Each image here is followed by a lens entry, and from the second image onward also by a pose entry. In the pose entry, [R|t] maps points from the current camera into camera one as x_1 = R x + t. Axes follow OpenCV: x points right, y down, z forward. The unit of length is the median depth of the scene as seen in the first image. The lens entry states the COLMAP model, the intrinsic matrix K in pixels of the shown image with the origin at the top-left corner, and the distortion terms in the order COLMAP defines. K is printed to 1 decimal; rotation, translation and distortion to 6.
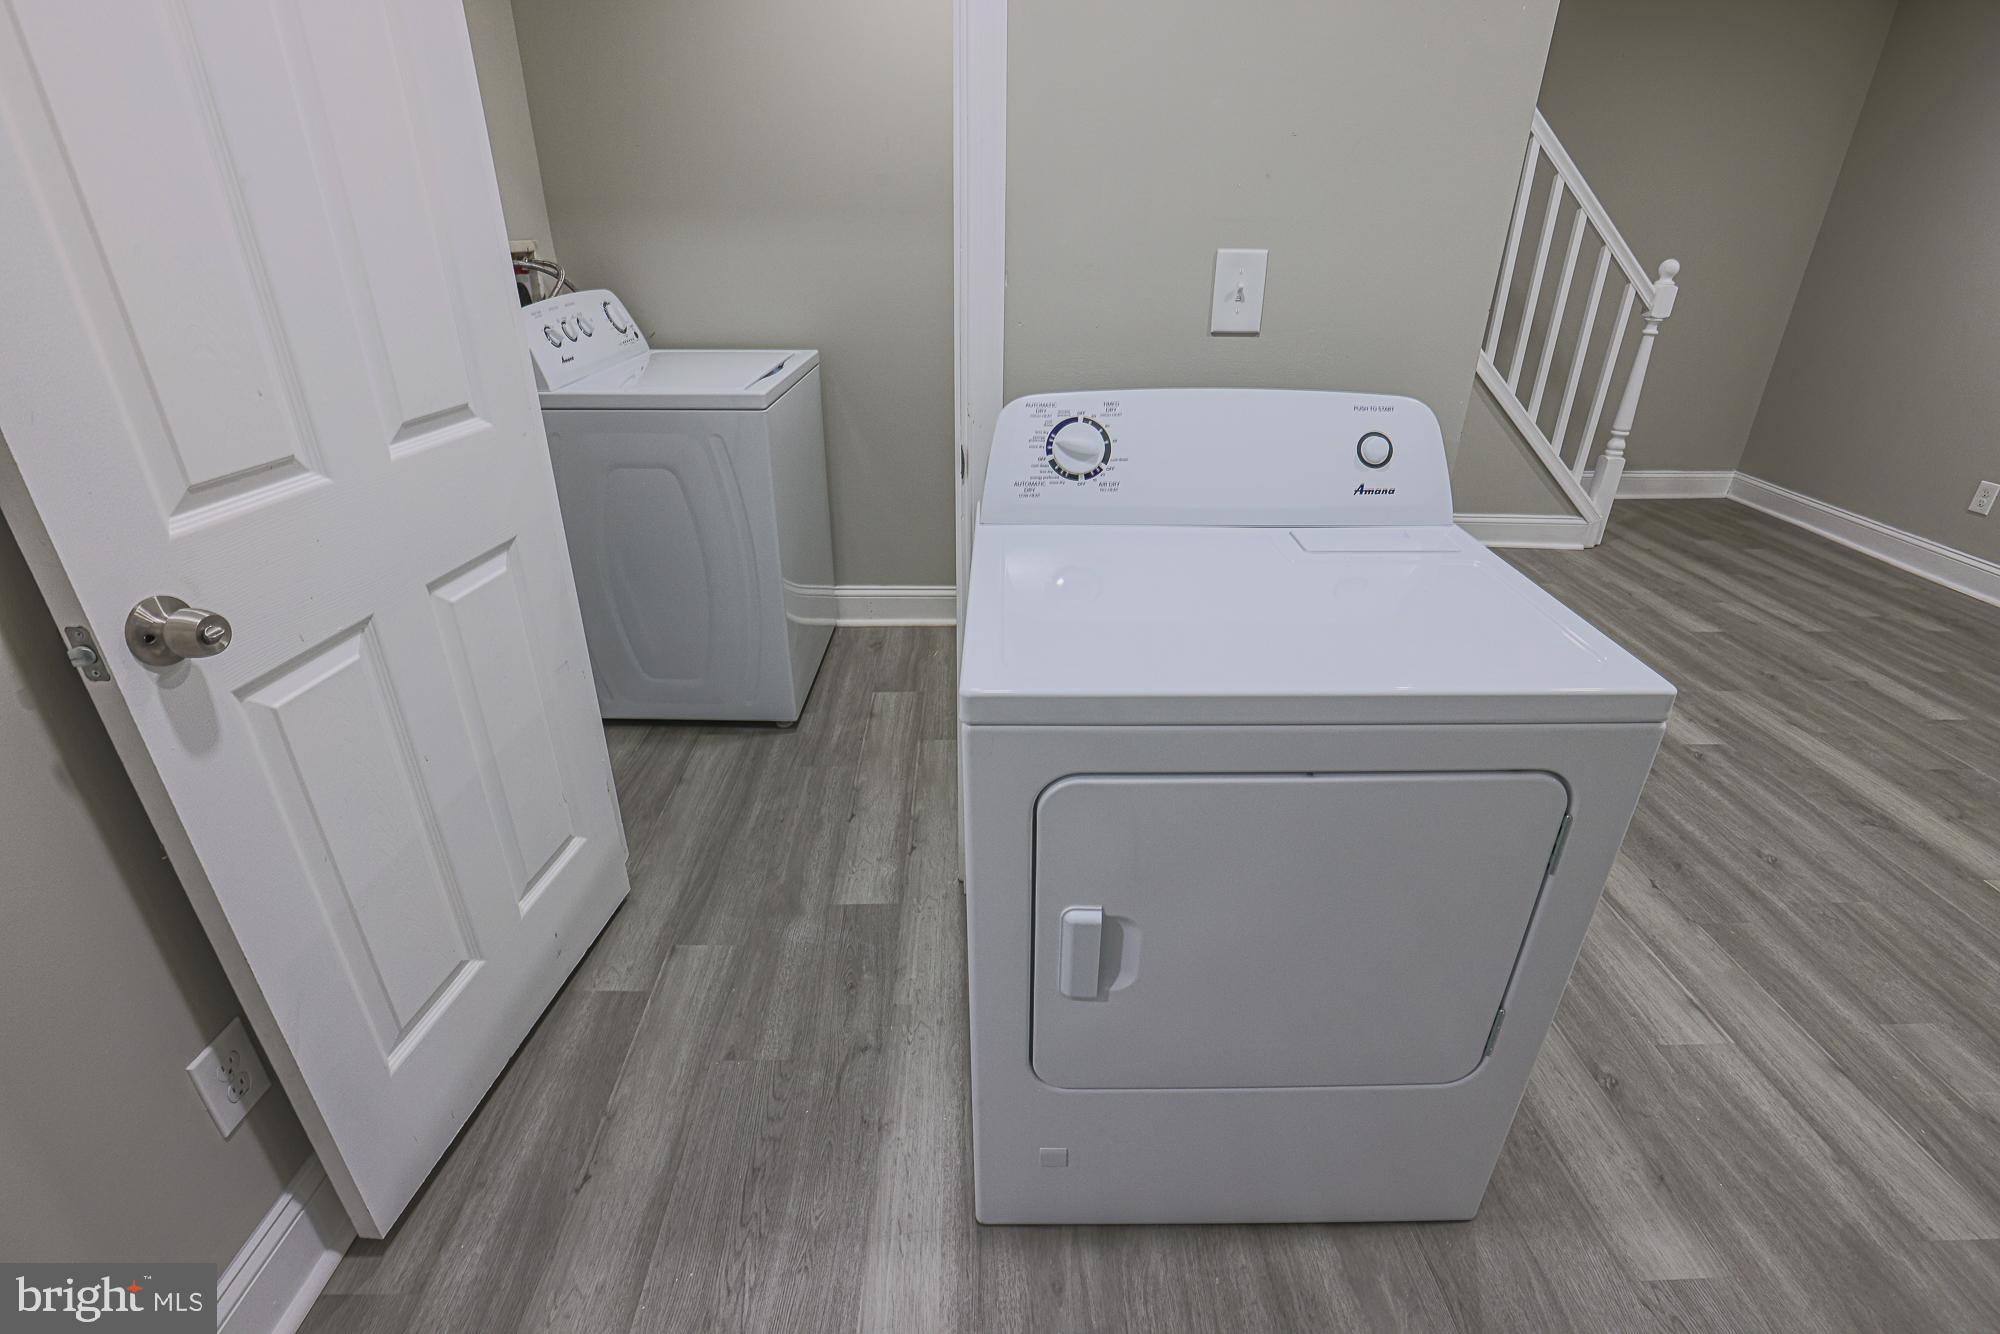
lens RADIAL K [[923.1, 0, 995.1], [0, 923.1, 665.9], [0, 0, 1]] dist [-0.056485, 0.020755]
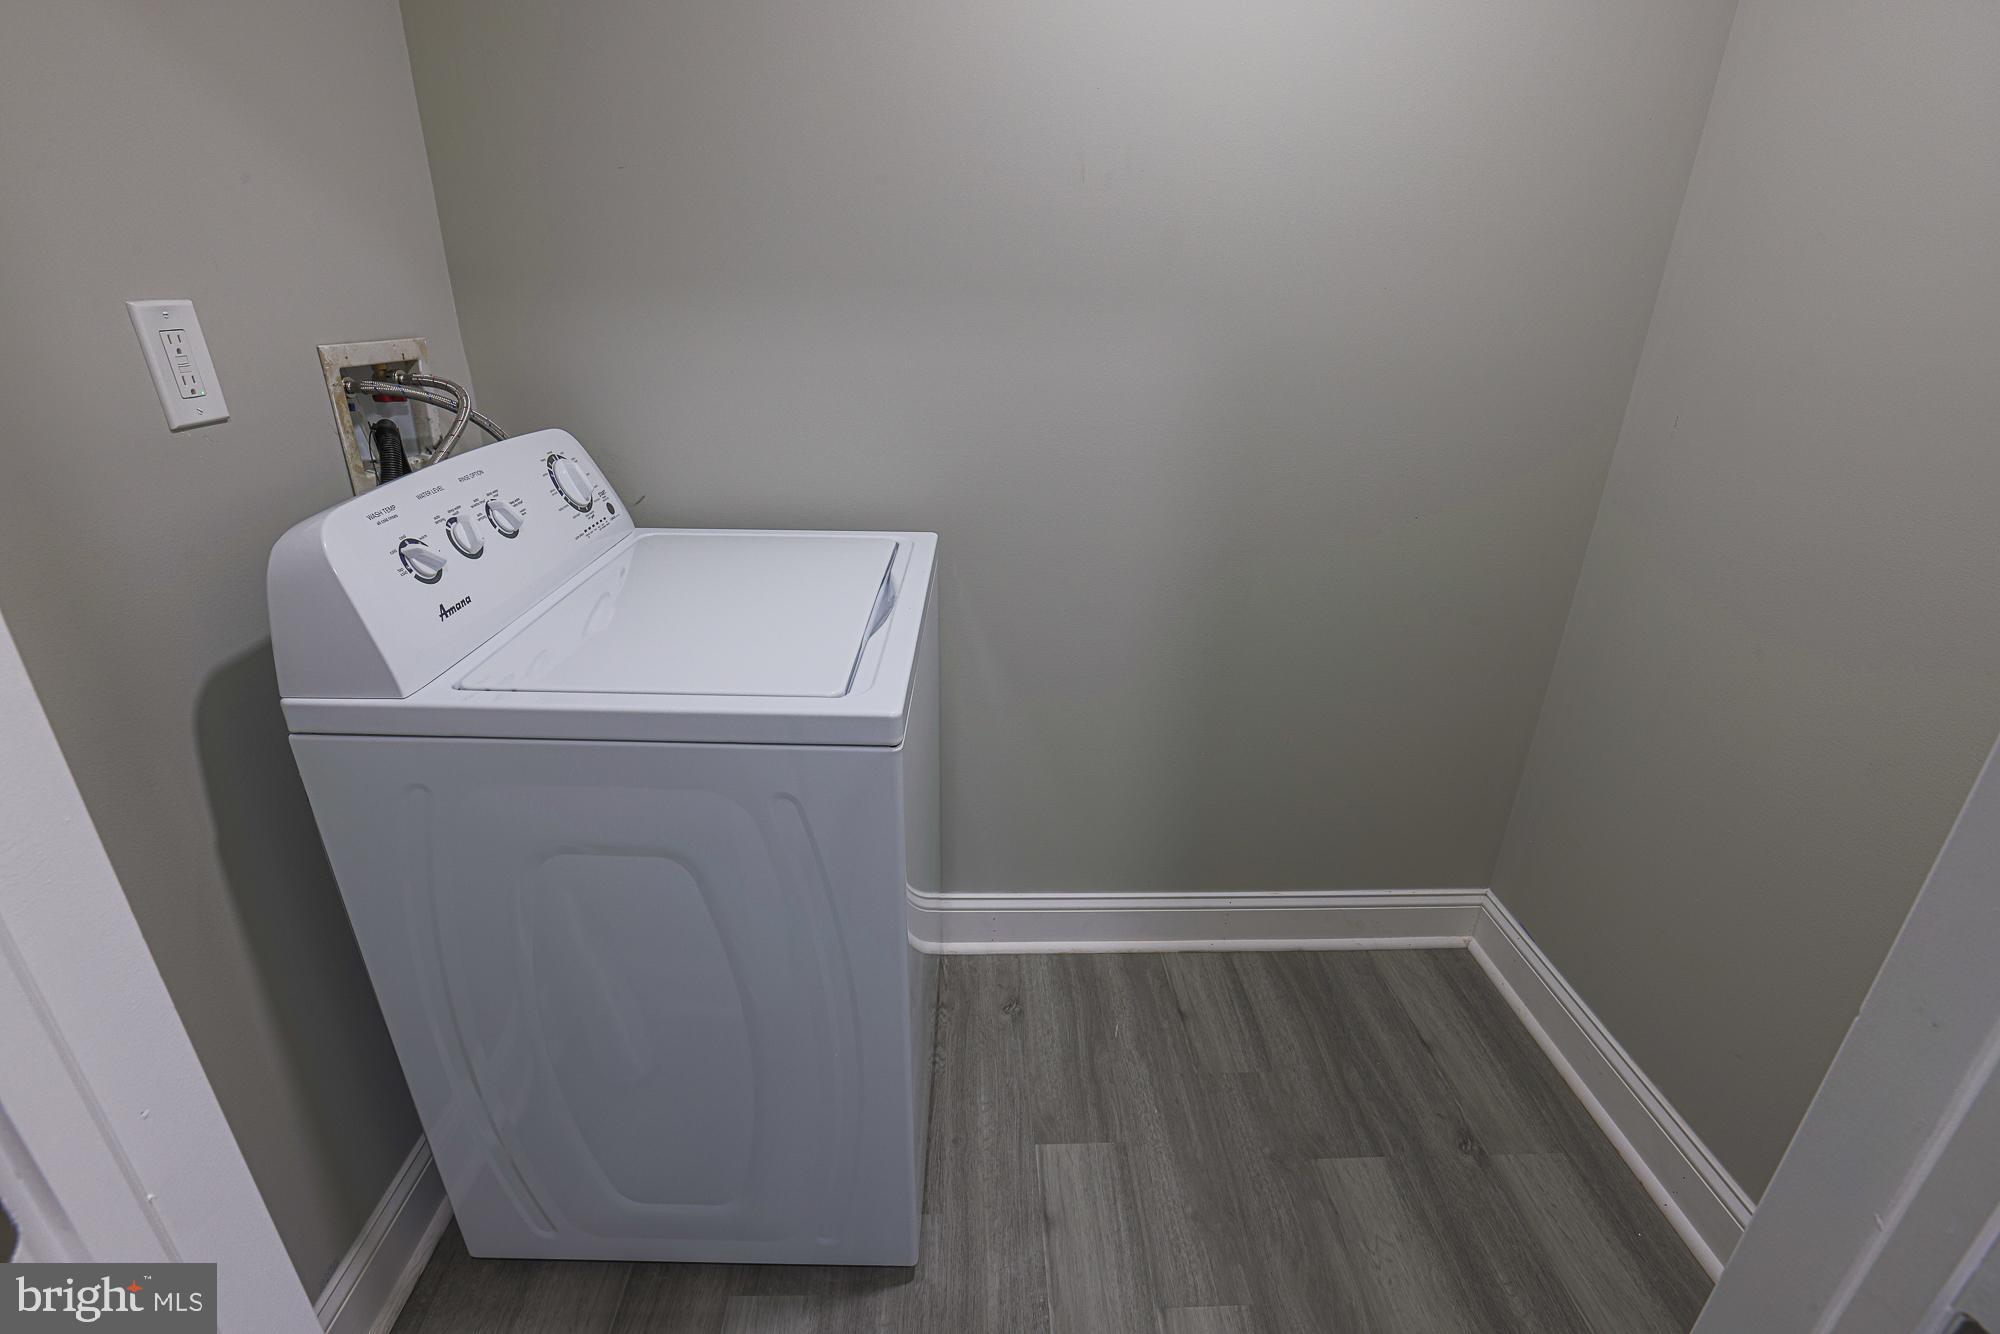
lens RADIAL K [[902.4, 0, 950.0], [0, 902.4, 665.4], [0, 0, 1]] dist [-0.051529, 0.000100]
pose [[0.999798, 0.000318, -0.020086, -0.197184], [-0.001450, 0.998411, -0.056330, -0.260037], [0.020036, 0.056348, 0.998210, 0.517739]]
